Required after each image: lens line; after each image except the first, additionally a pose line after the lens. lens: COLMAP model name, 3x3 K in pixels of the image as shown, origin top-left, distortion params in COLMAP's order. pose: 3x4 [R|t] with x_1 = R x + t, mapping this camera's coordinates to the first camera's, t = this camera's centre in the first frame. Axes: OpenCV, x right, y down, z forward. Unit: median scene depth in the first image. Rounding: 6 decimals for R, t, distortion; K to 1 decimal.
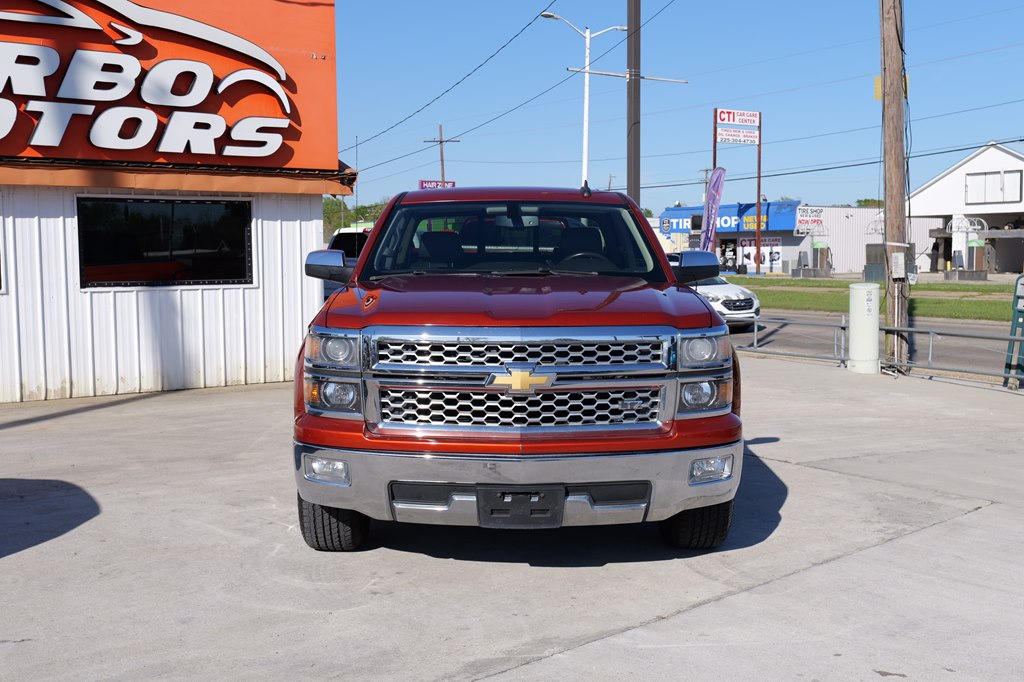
lens RADIAL K [[1059.5, 0, 507.8], [0, 1059.5, 344.8], [0, 0, 1]] dist [0.001203, 0.000000]
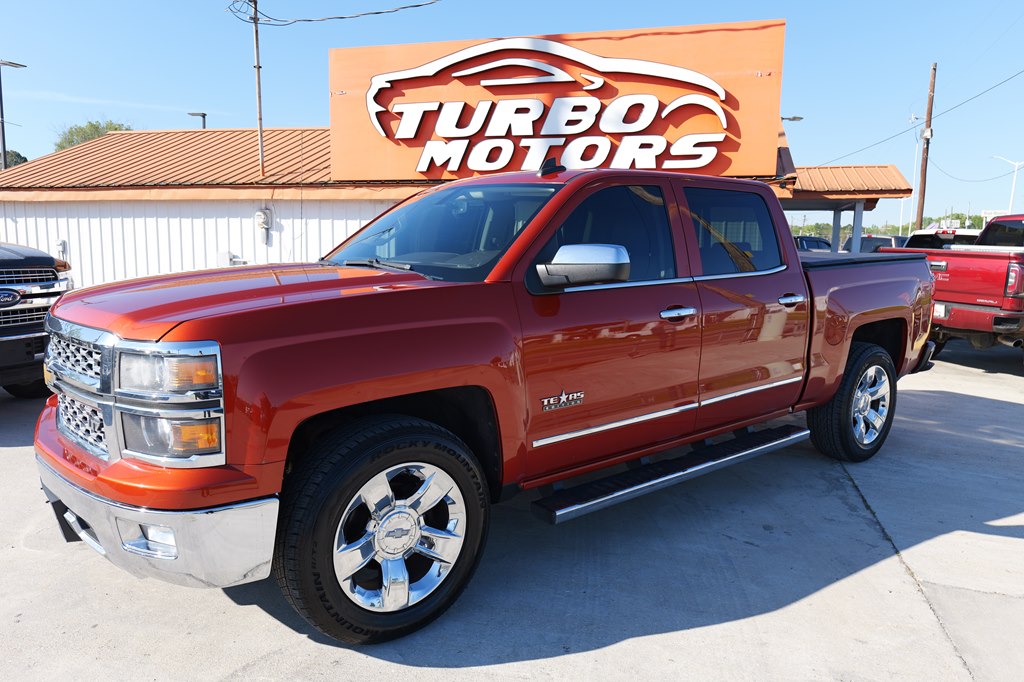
lens RADIAL K [[704.1, 0, 519.5], [0, 704.1, 337.2], [0, 0, 1]] dist [0.003981, 0.000293]
pose [[0.626405, 0.112592, -0.771323, 0.304248], [-0.086111, 0.993452, 0.075085, -0.033246], [0.774727, 0.019386, 0.631999, 0.384638]]
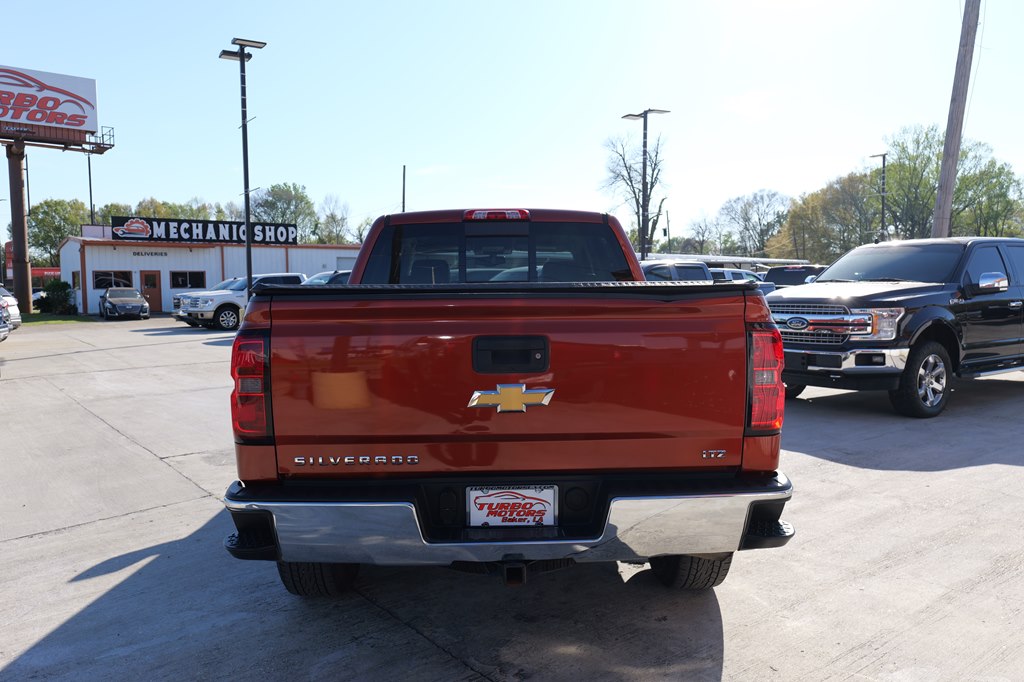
lens RADIAL K [[763.6, 0, 514.2], [0, 763.6, 342.7], [0, 0, 1]] dist [0.010552, -0.016510]
pose [[-0.999375, 0.014205, -0.032369, 0.000804], [0.008862, 0.987144, 0.159586, -0.103269], [0.034220, 0.159200, -0.986653, 1.212059]]
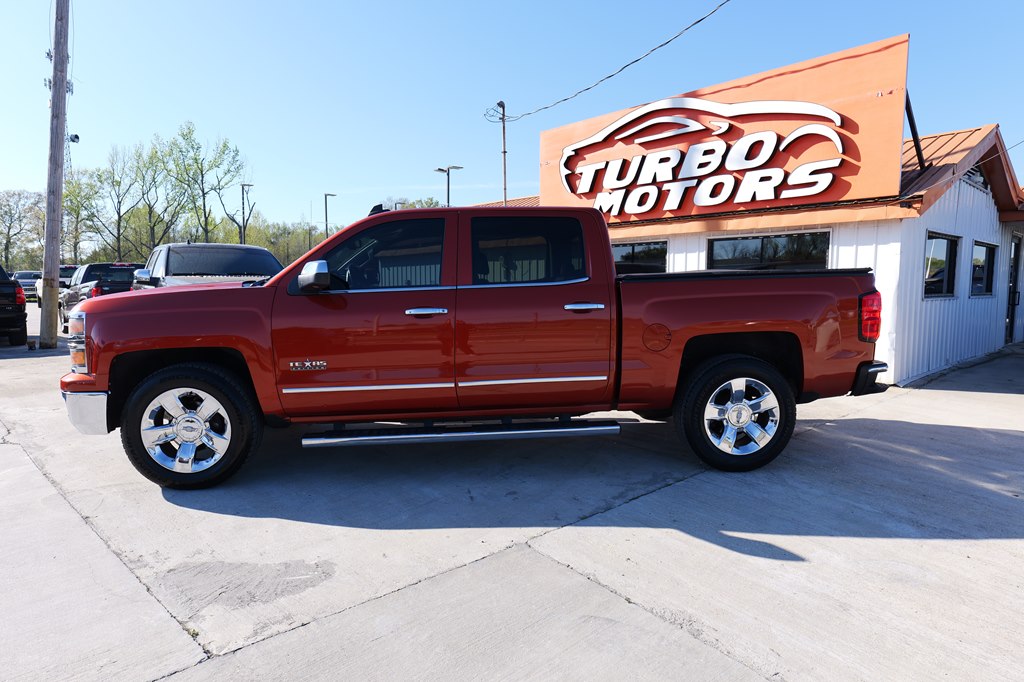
lens RADIAL K [[597.7, 0, 524.7], [0, 597.7, 343.7], [0, 0, 1]] dist [-0.017075, 0.003602]
pose [[0.101449, 0.102803, -0.989515, 0.473066], [-0.087668, 0.991701, 0.094042, -0.047096], [0.990970, 0.077209, 0.109620, 0.673229]]
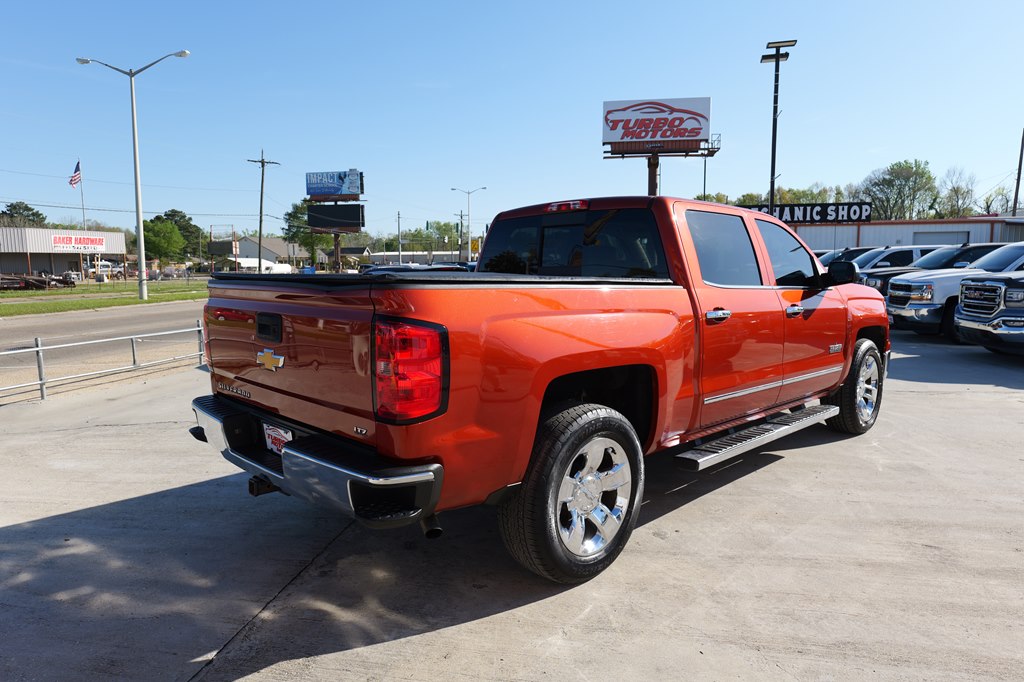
lens RADIAL K [[656.4, 0, 506.7], [0, 656.4, 336.3], [0, 0, 1]] dist [0.000579, -0.007703]
pose [[-0.690493, -0.066701, 0.720257, -0.286412], [0.074406, 0.983908, 0.162447, -0.095115], [-0.719502, 0.165760, -0.674418, 1.086731]]
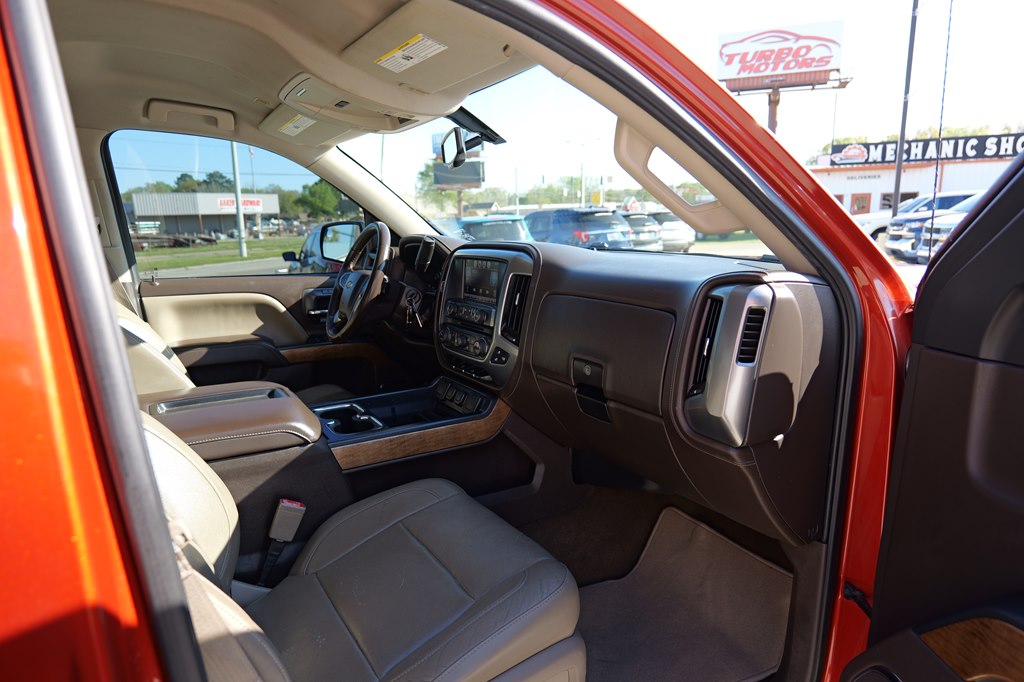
lens RADIAL K [[597.7, 0, 500.6], [0, 597.7, 345.3], [0, 0, 1]] dist [-0.017075, 0.003602]
pose [[-0.515955, -0.156261, 0.842243, -0.130348], [0.105036, 0.964261, 0.243244, -0.054994], [-0.850152, 0.213969, -0.481102, 0.640043]]
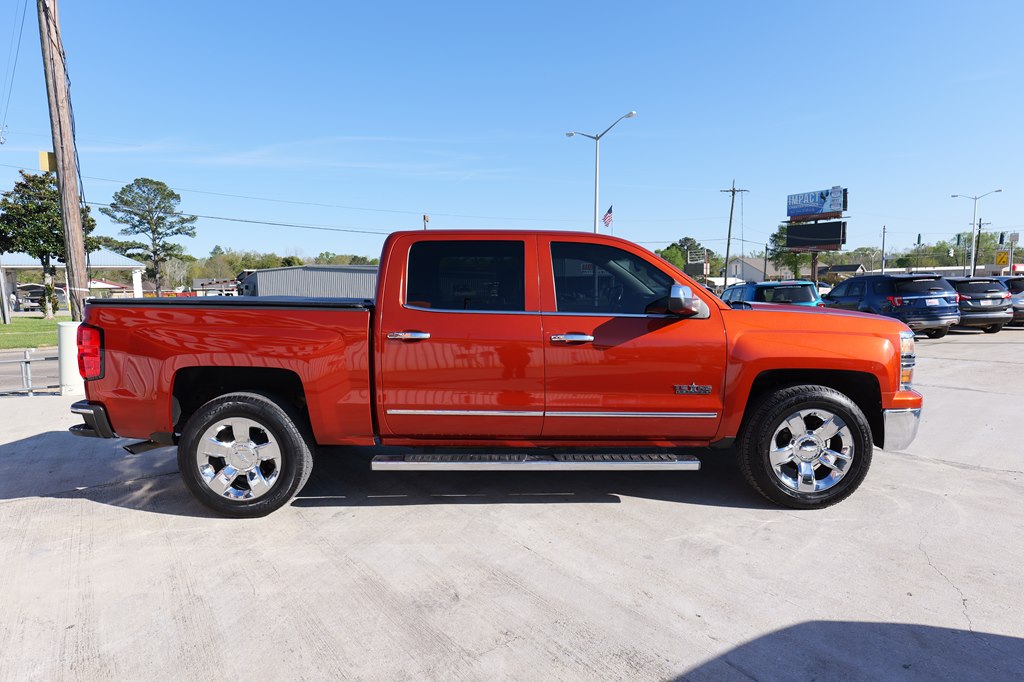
lens RADIAL K [[597.7, 0, 503.7], [0, 597.7, 328.8], [0, 0, 1]] dist [-0.017075, 0.003602]
pose [[0.014291, -0.060682, 0.998055, -0.468086], [0.101574, 0.993081, 0.058925, -0.057161], [-0.994725, 0.100534, 0.020356, 0.687120]]
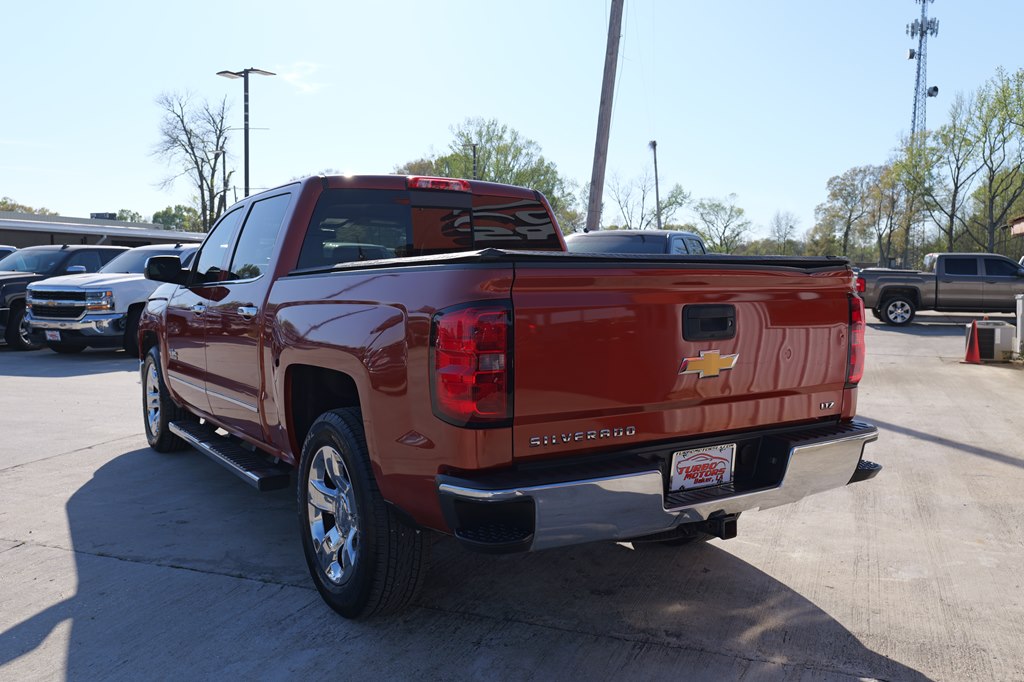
lens RADIAL K [[854.0, 0, 520.4], [0, 854.0, 341.4], [0, 0, 1]] dist [0.004551, 0.008637]
pose [[-0.841385, 0.041648, -0.538829, 0.207625], [-0.048855, 0.987082, 0.152584, -0.094948], [0.538223, 0.154707, -0.828482, 1.176035]]
